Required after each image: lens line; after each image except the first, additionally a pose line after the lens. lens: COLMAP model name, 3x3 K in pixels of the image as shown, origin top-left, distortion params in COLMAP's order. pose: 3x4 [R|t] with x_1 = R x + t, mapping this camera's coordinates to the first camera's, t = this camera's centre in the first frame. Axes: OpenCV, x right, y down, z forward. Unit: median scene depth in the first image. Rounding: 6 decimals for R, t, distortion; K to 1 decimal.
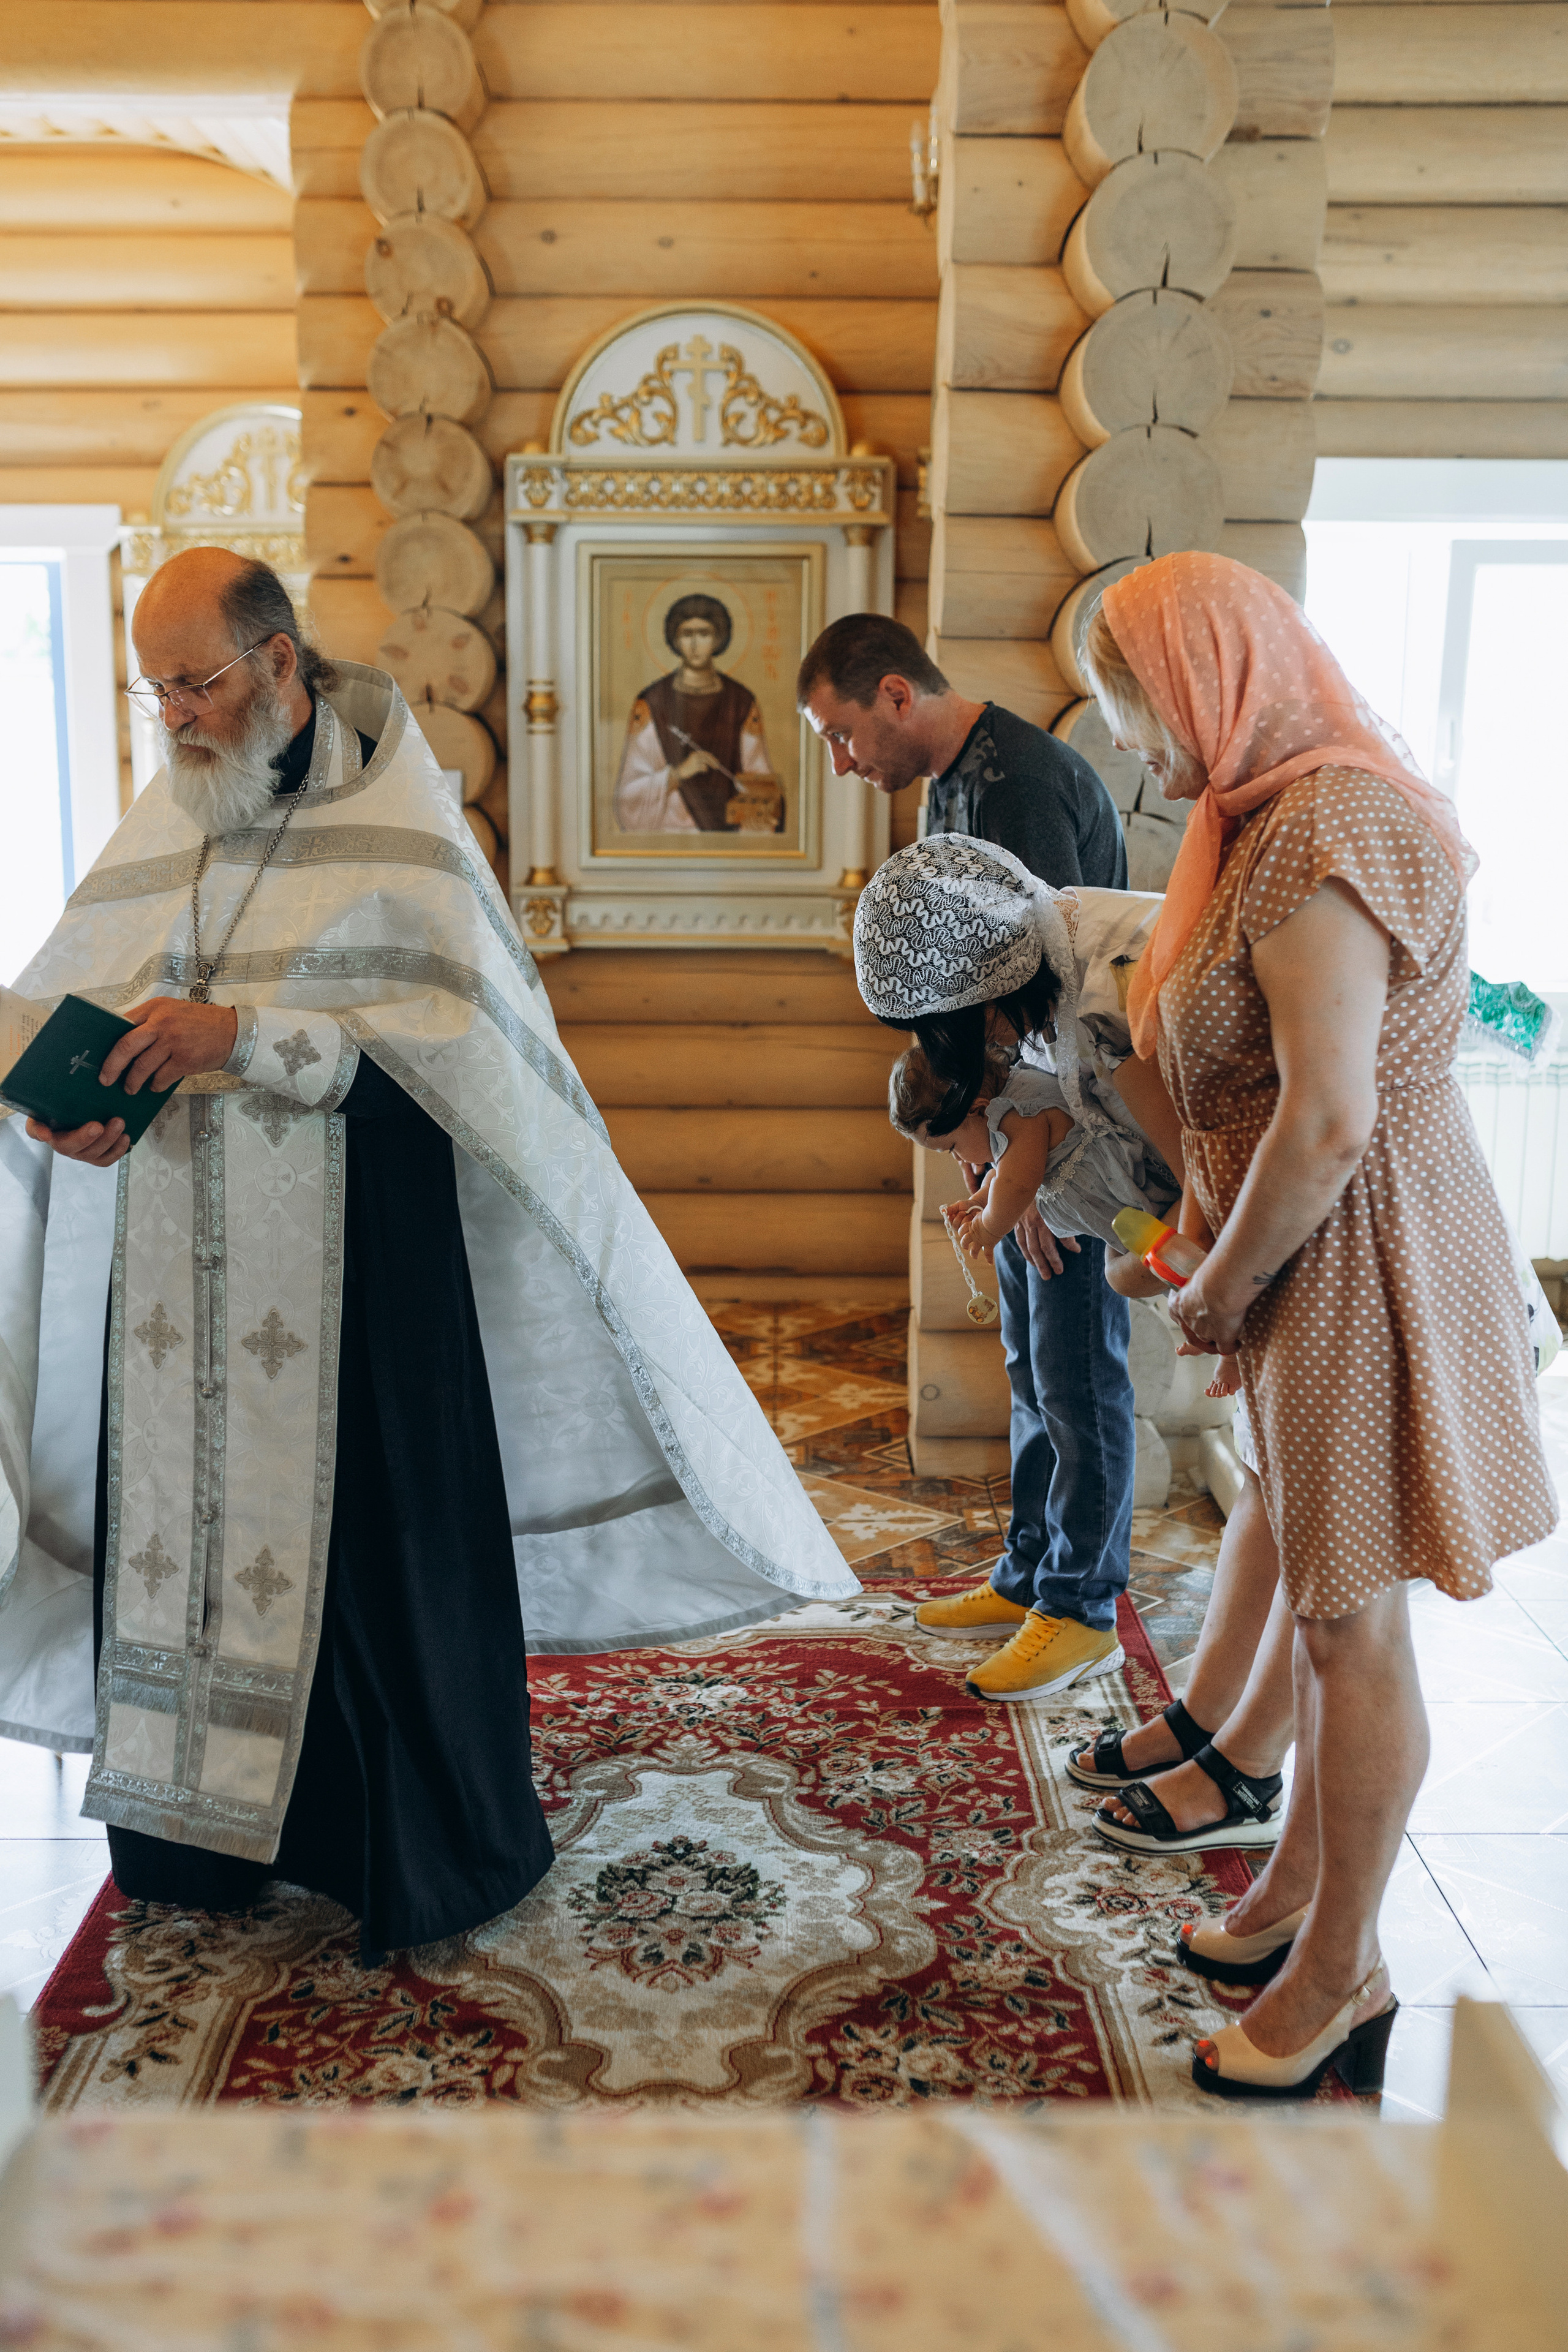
lens RADIAL K [[2265.1, 0, 784.0], [0, 2265.1, 1176.0], [0, 0, 1]] dist [-0.003475, -0.001986]
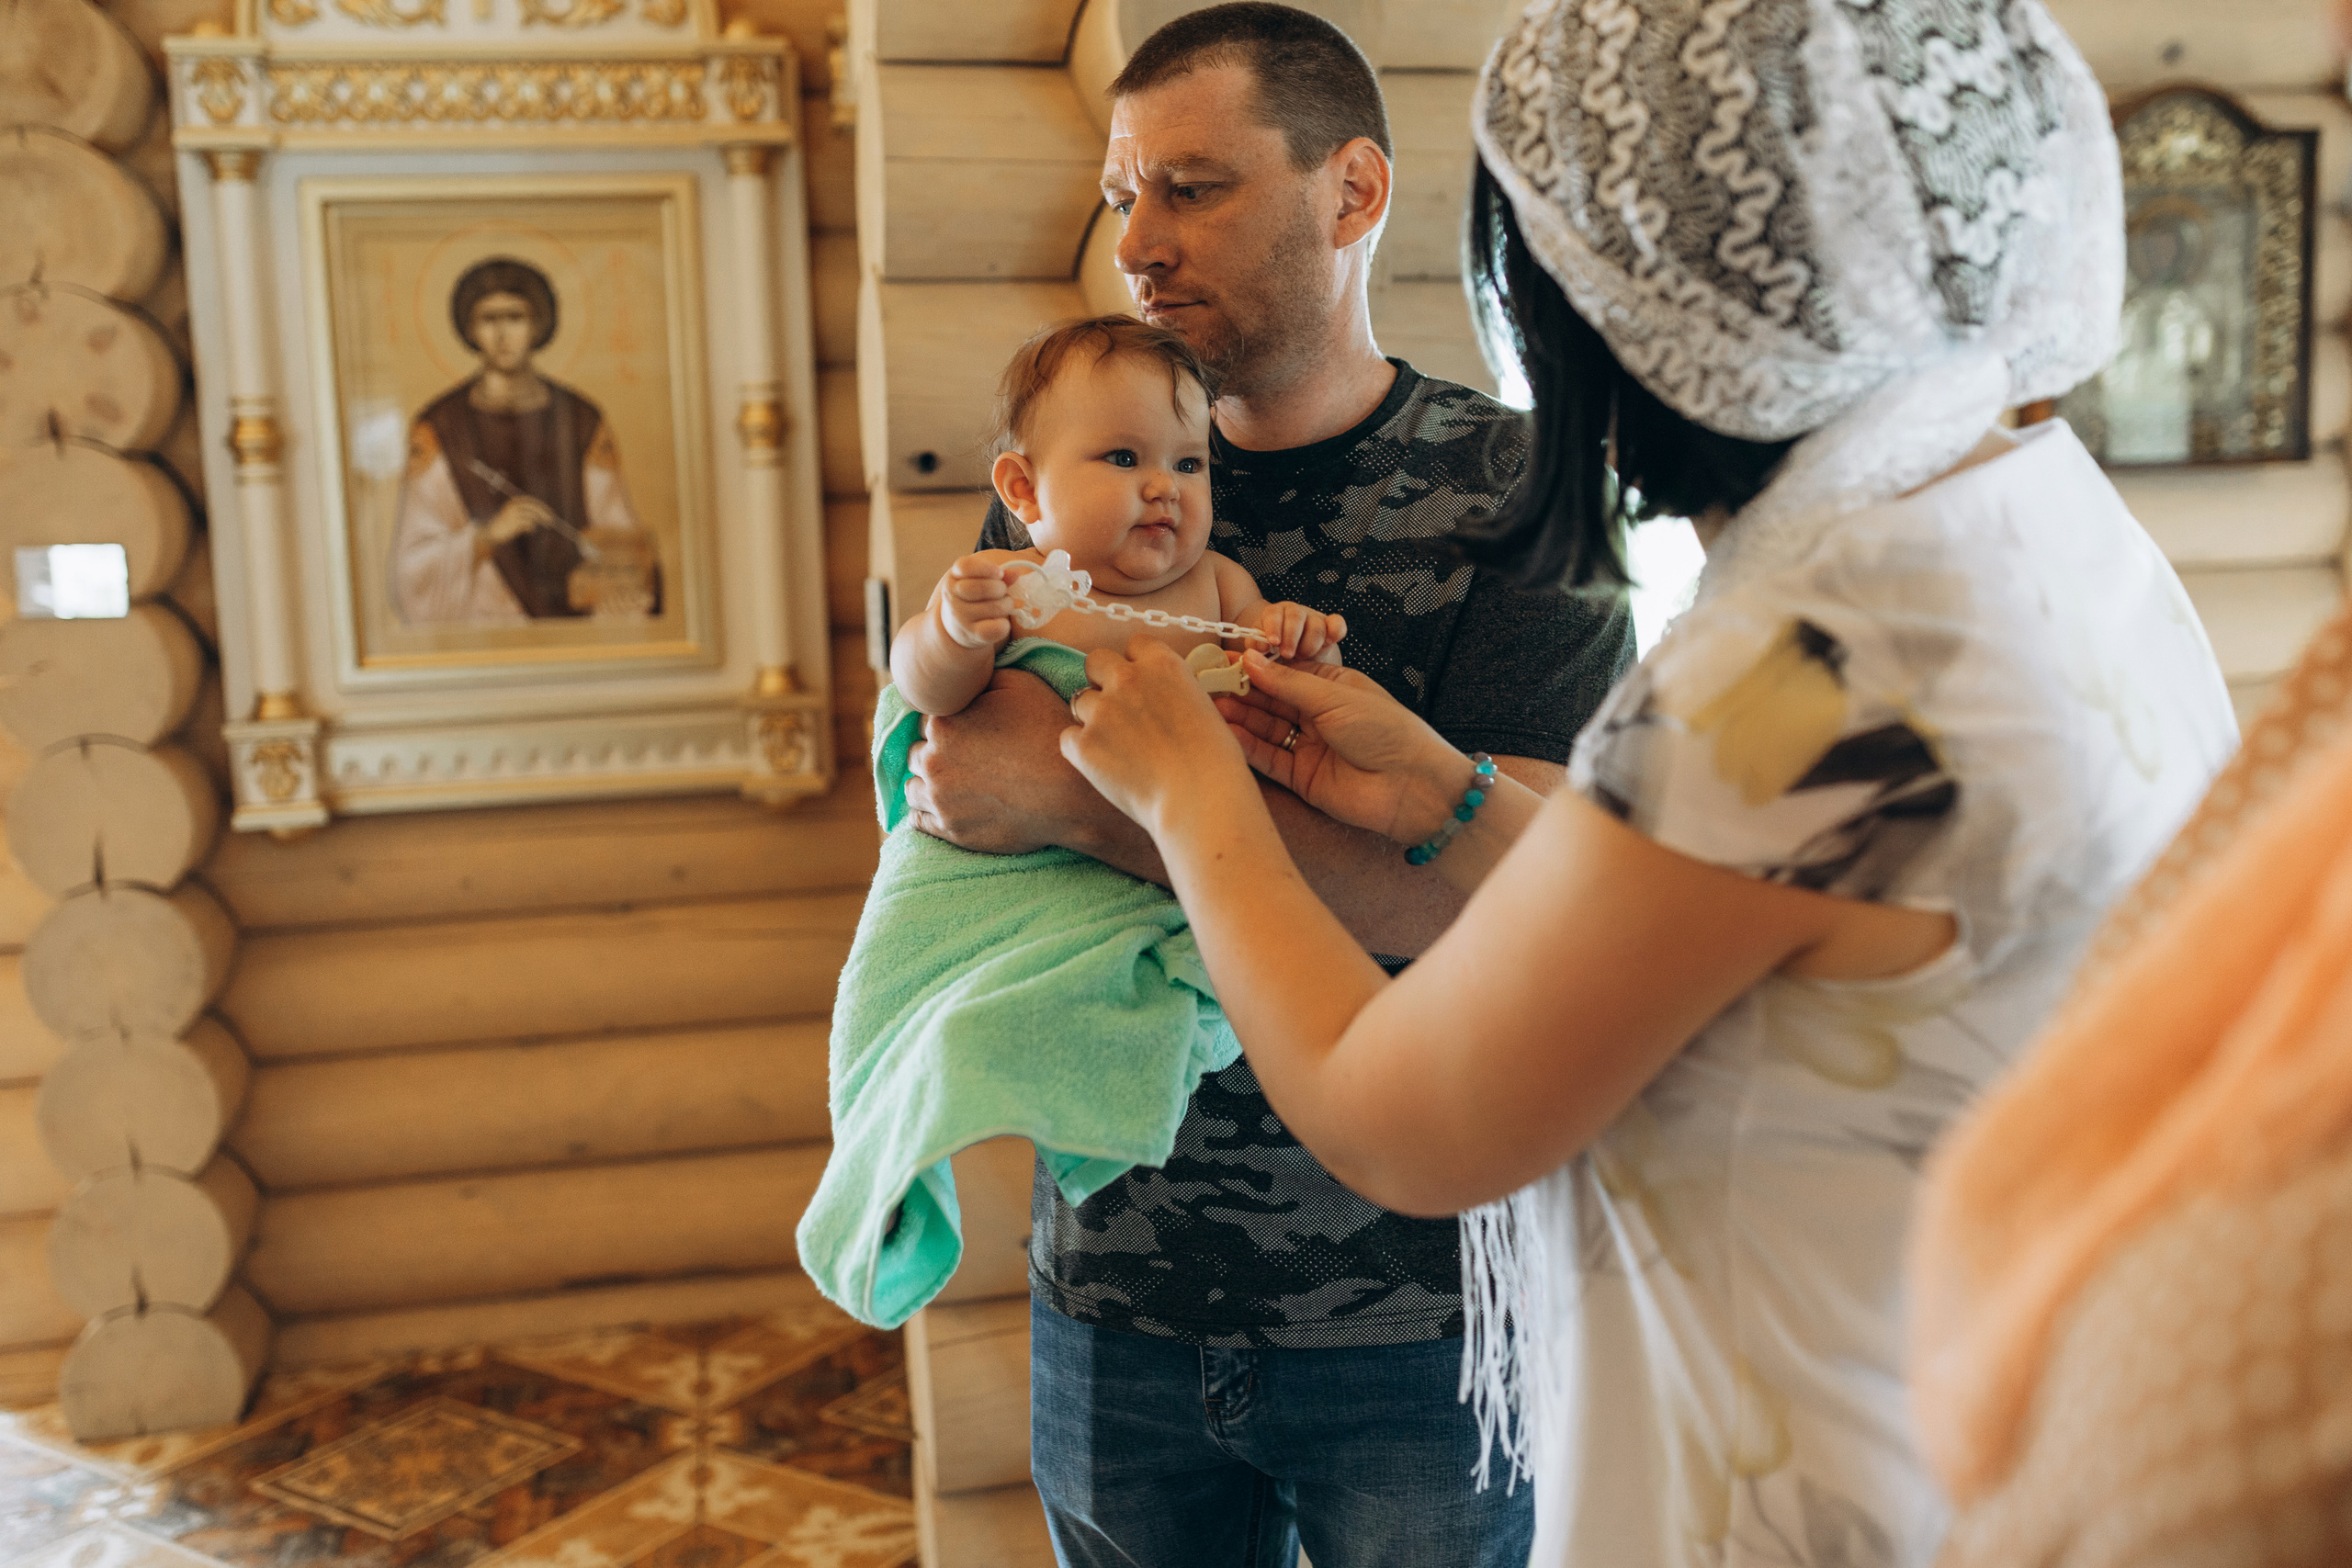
lens RADIAL K [[2272.6, 0, 1180.7], [0, 2272.6, 844.0], [0, 0, 1]] dist [-0.072783, 0.122418]
pose [[0.980153, -0.069629, 0.185615, 0.021422], [0.074575, 0.997019, -0.019790, -0.063981], [-0.183683, 0.033239, 0.982423, 0.343813]]
